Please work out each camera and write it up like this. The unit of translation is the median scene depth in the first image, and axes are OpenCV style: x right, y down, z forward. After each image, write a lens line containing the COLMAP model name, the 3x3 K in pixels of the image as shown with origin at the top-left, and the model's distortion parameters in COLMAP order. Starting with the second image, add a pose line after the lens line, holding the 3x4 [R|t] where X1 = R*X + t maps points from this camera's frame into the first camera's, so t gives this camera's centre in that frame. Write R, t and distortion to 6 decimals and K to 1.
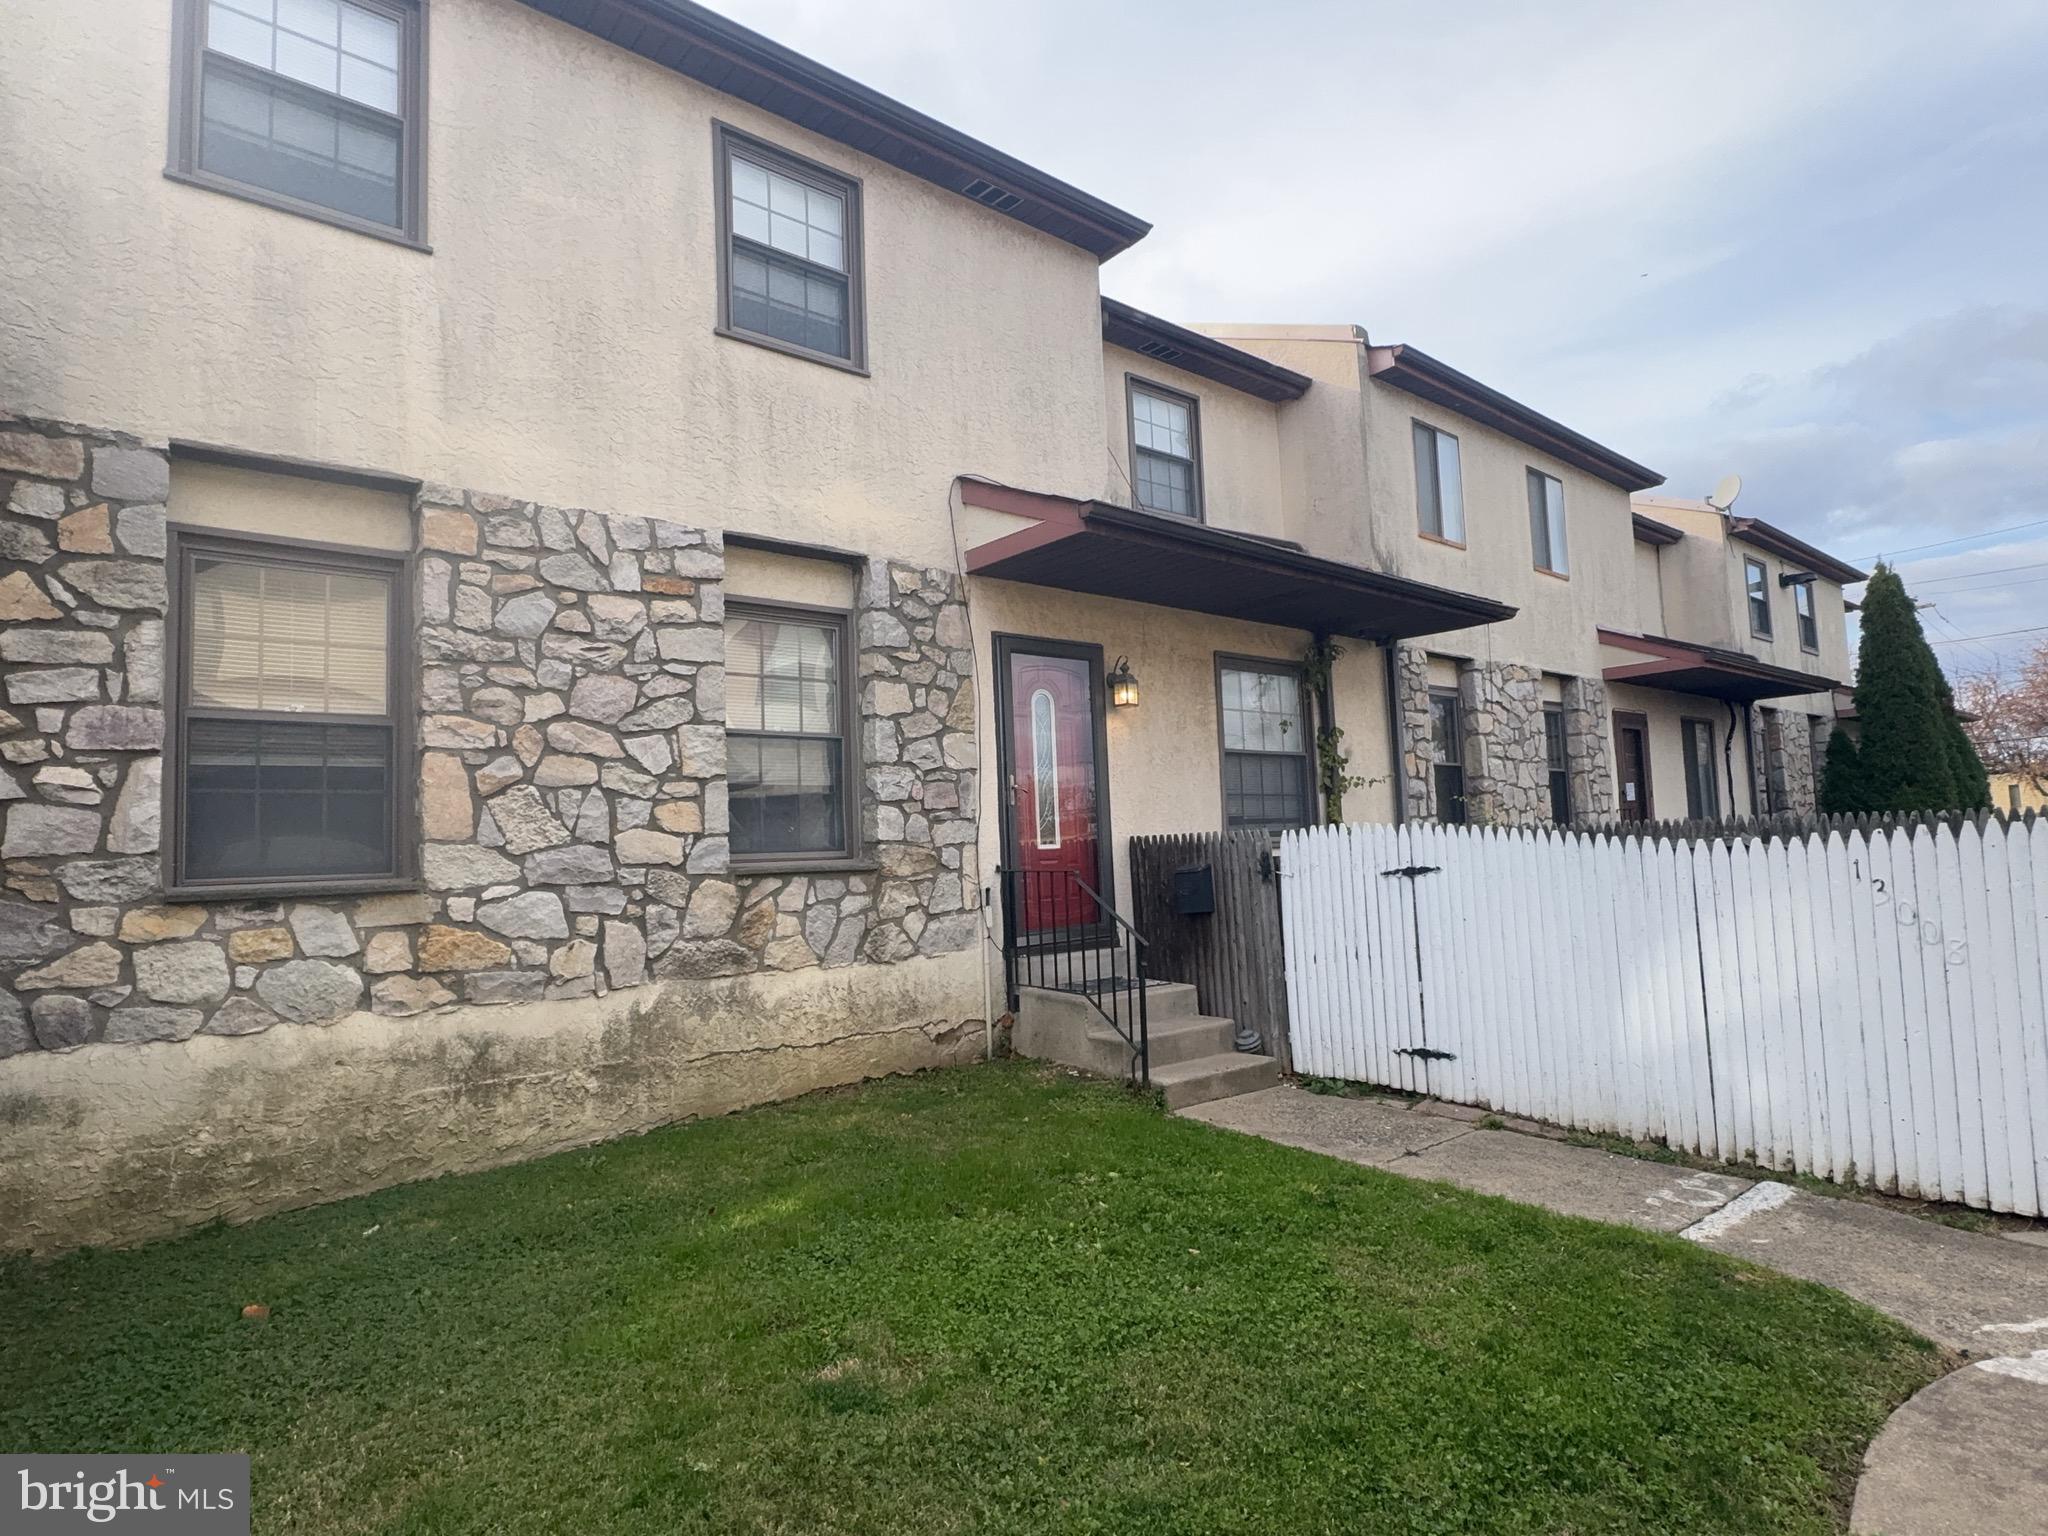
lens RADIAL K [[1097.8, 0, 1014.7], [0, 1097.8, 750.6], [0, 0, 1]] dist [-0.014372, 0.010073]
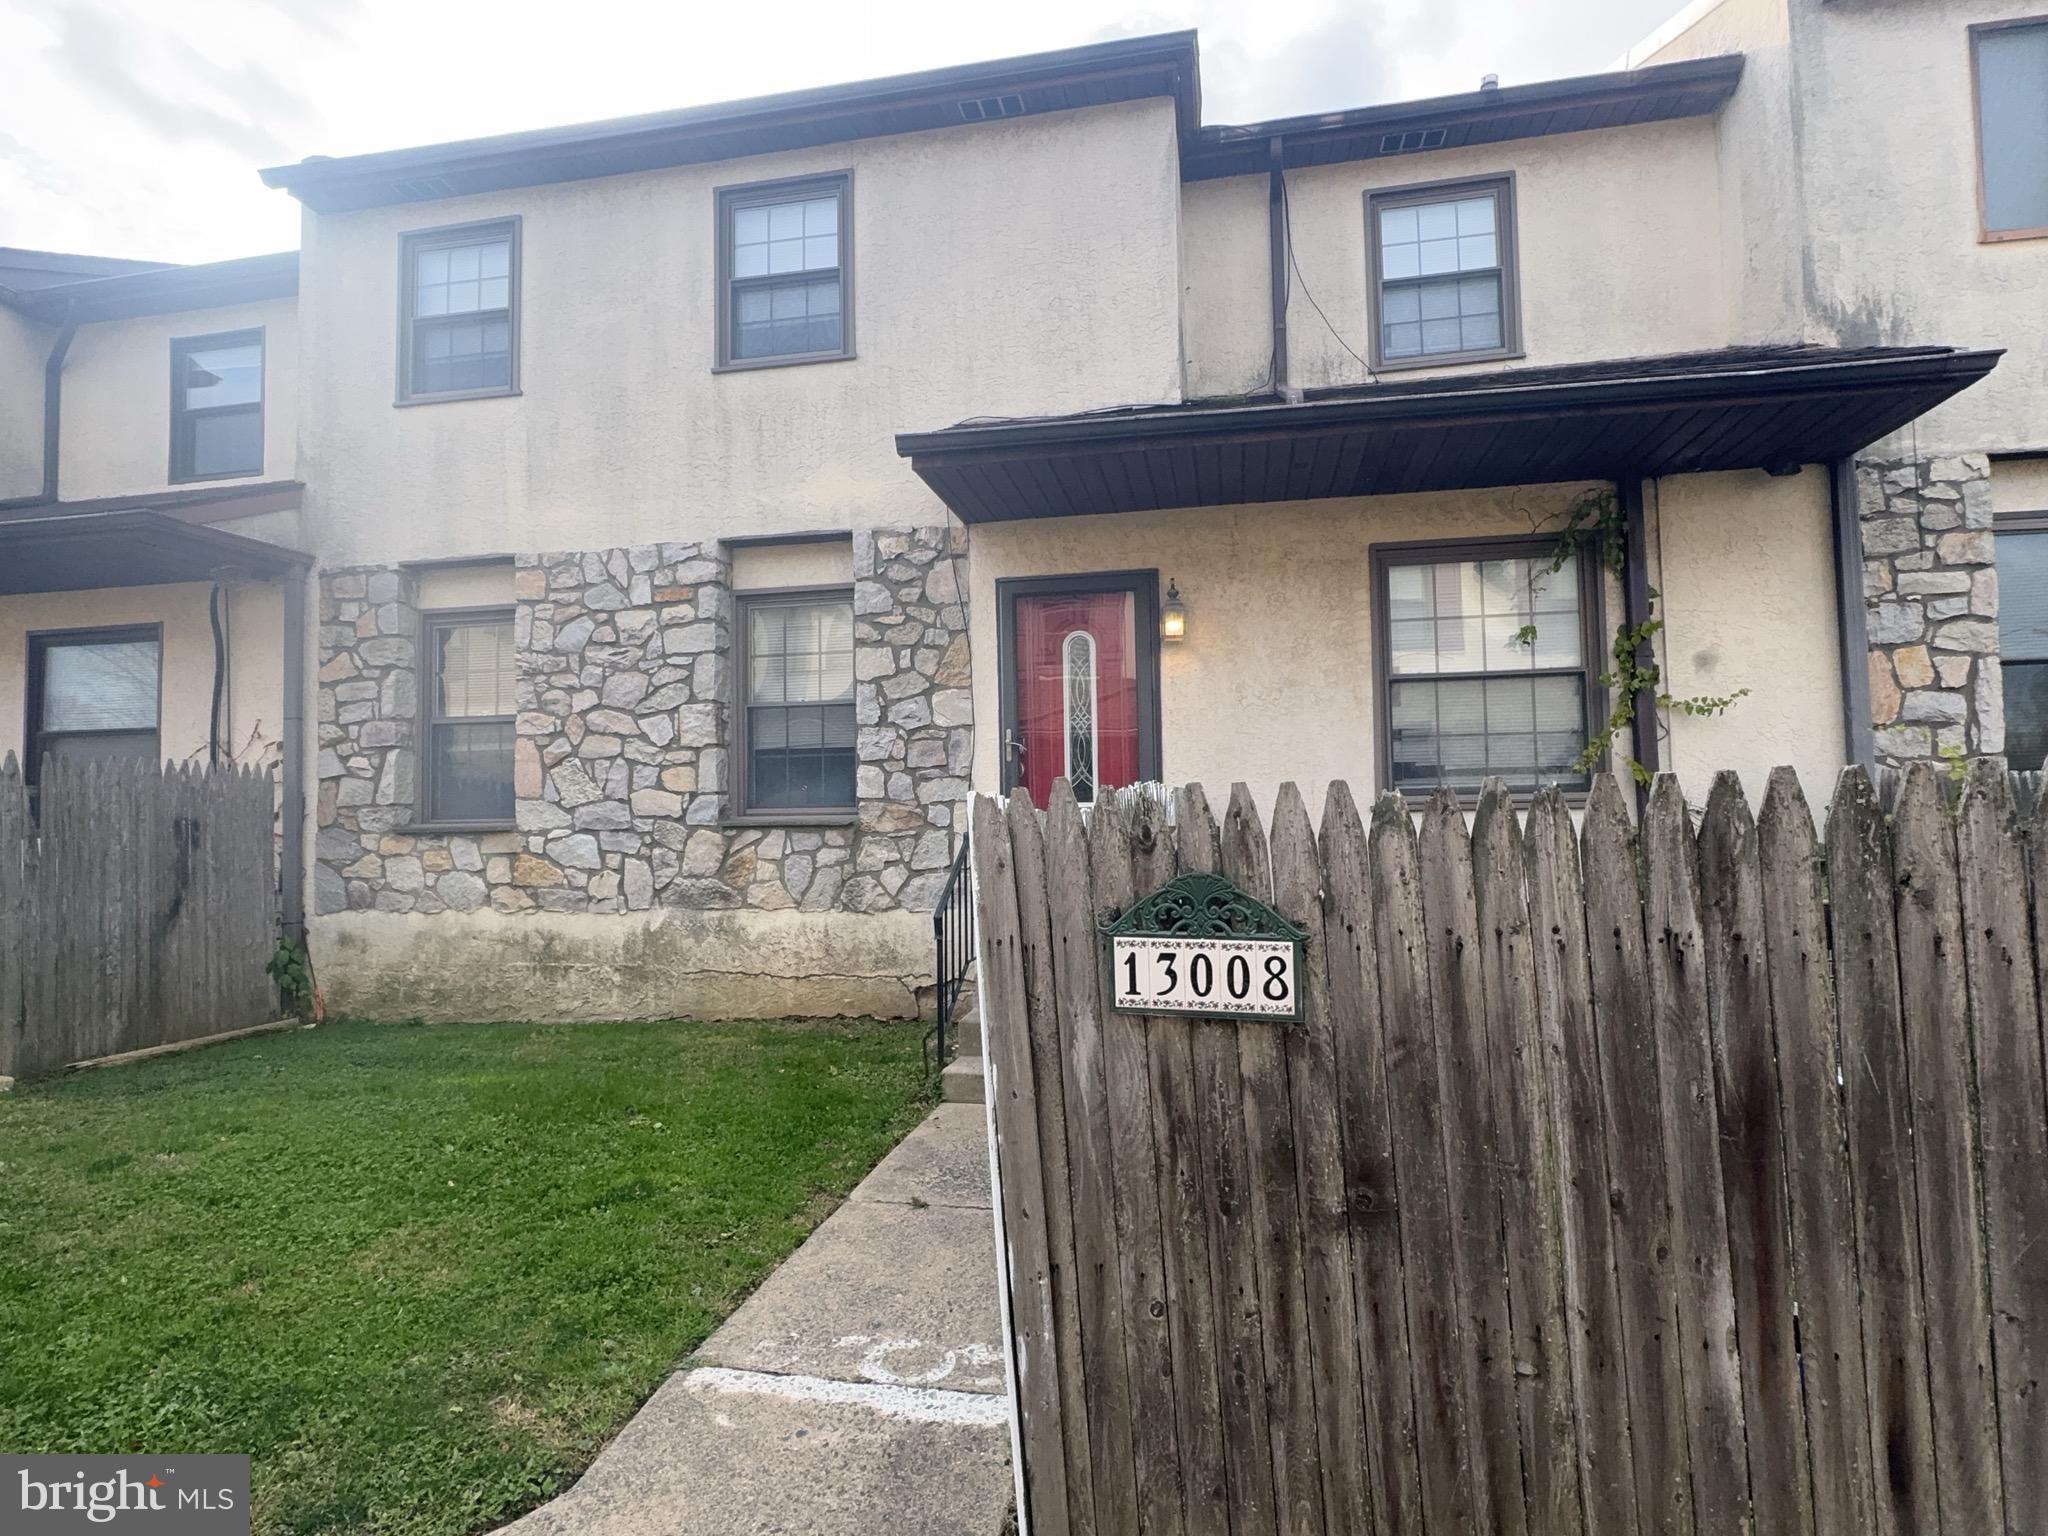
lens RADIAL K [[1097.8, 0, 1034.2], [0, 1097.8, 754.7], [0, 0, 1]] dist [-0.014372, 0.010073]
pose [[0.633893, -0.021512, -0.773122, 0.952210], [0.063742, 0.997666, 0.024502, 0.028854], [0.770790, -0.064812, 0.633784, 0.538897]]
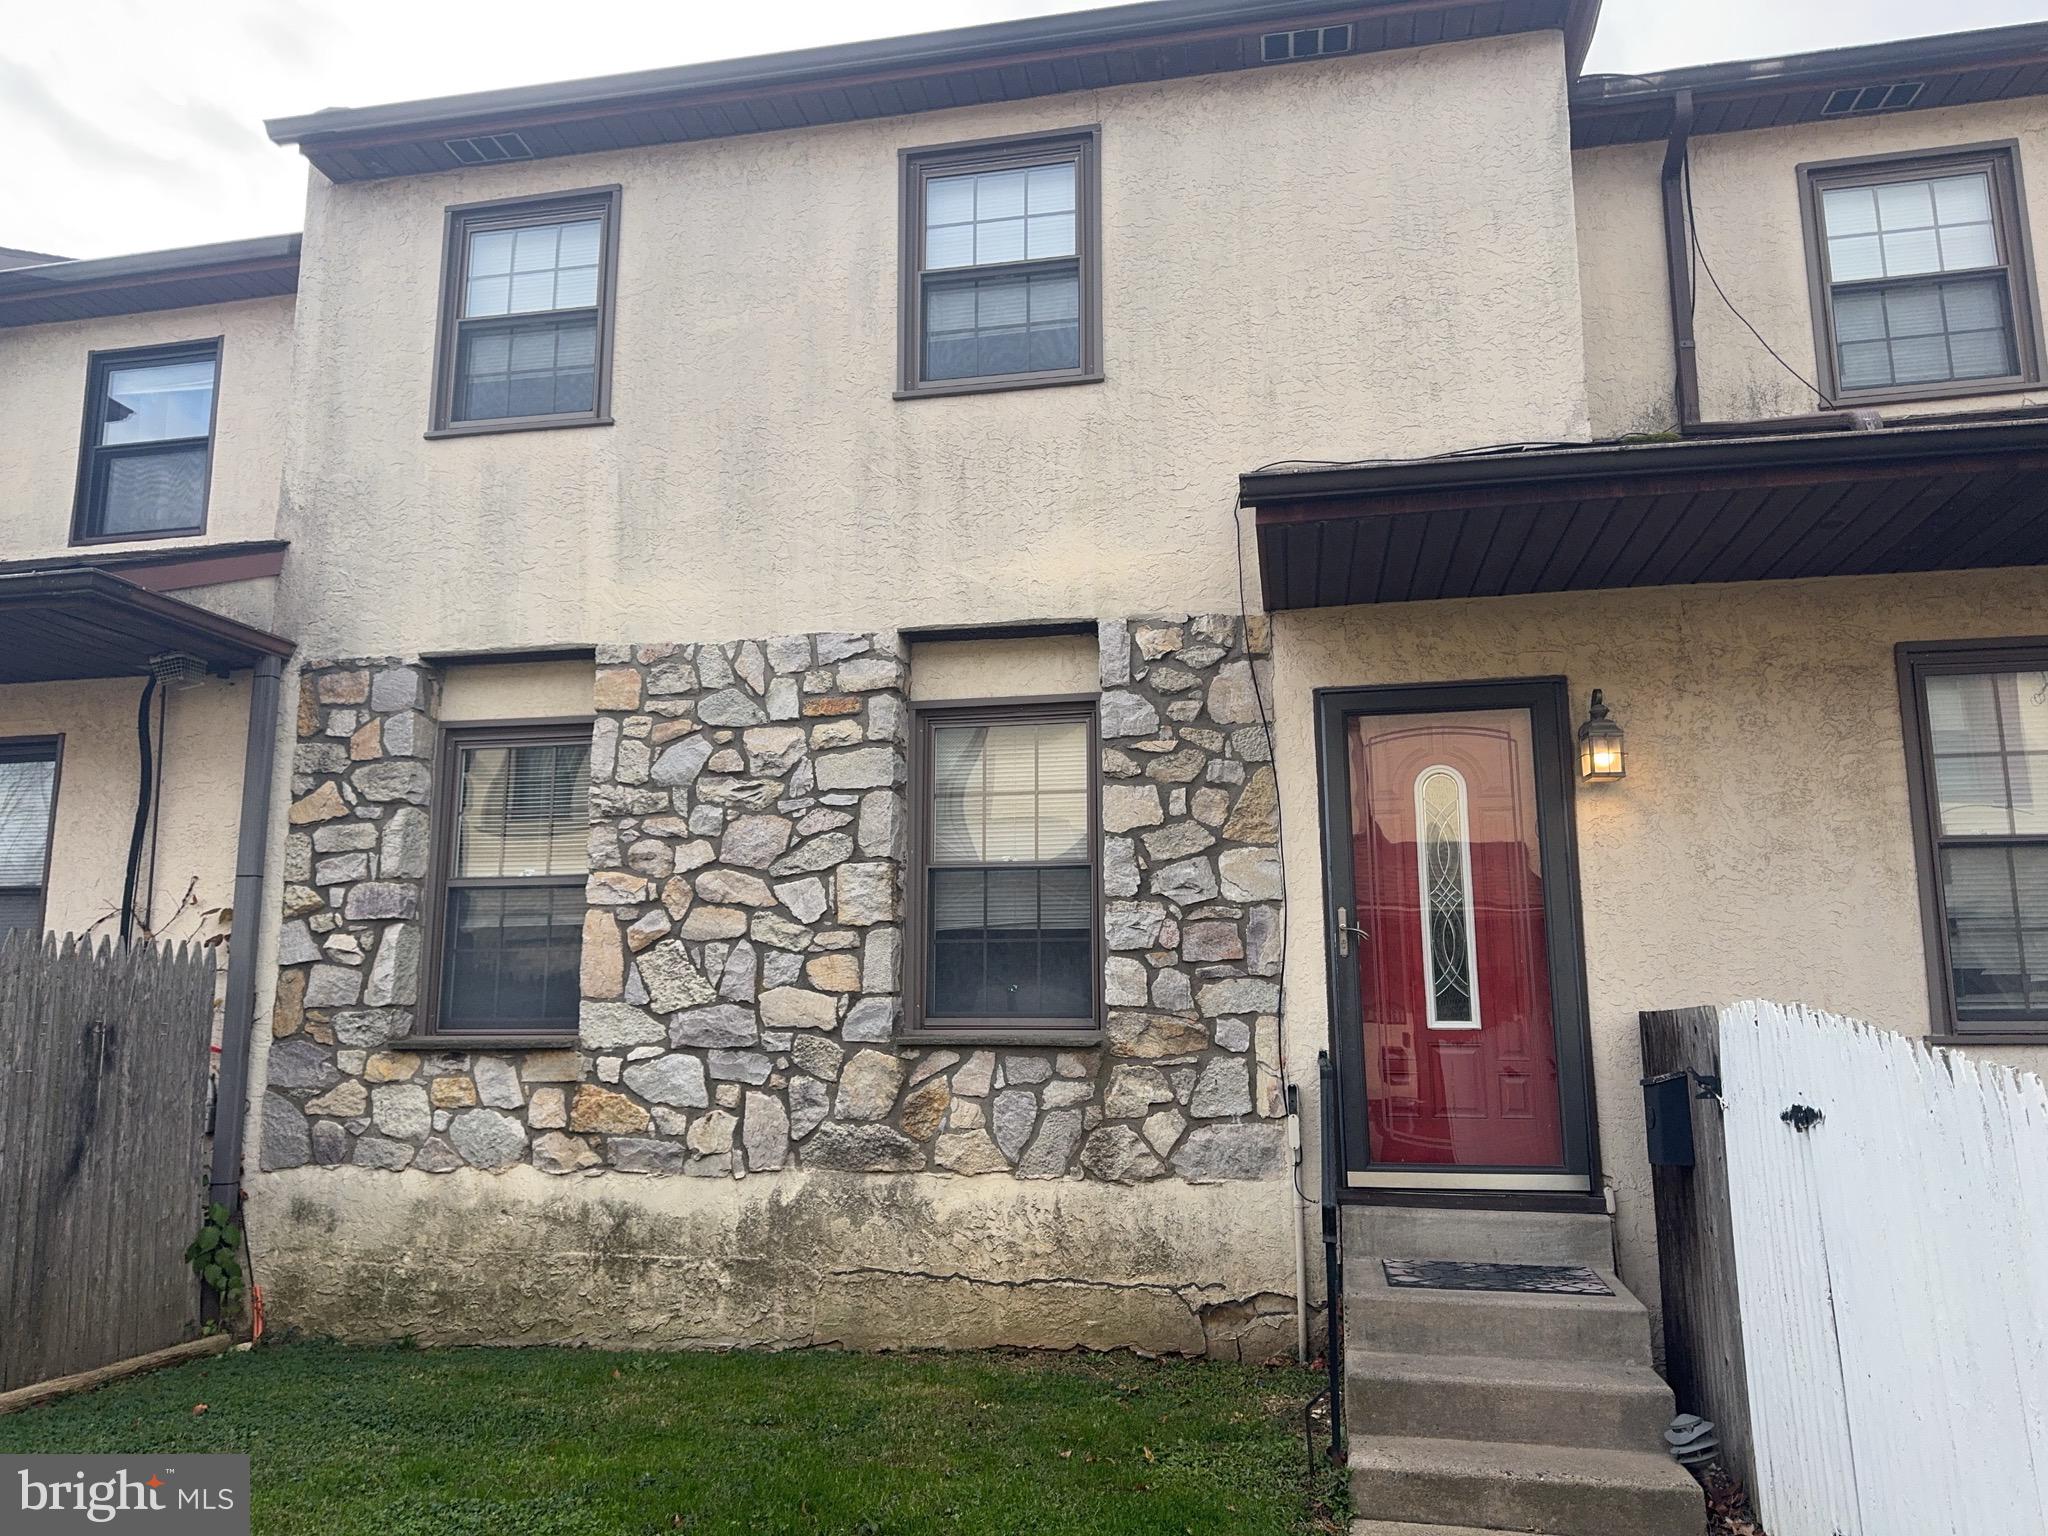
lens RADIAL K [[1413.1, 0, 1039.4], [0, 1413.1, 769.8], [0, 0, 1]] dist [0.077804, -0.096654]
pose [[0.630134, -0.103262, -0.769589, 0.681338], [0.047639, 0.994392, -0.094419, 0.015481], [0.775024, 0.022834, 0.631520, 0.440306]]
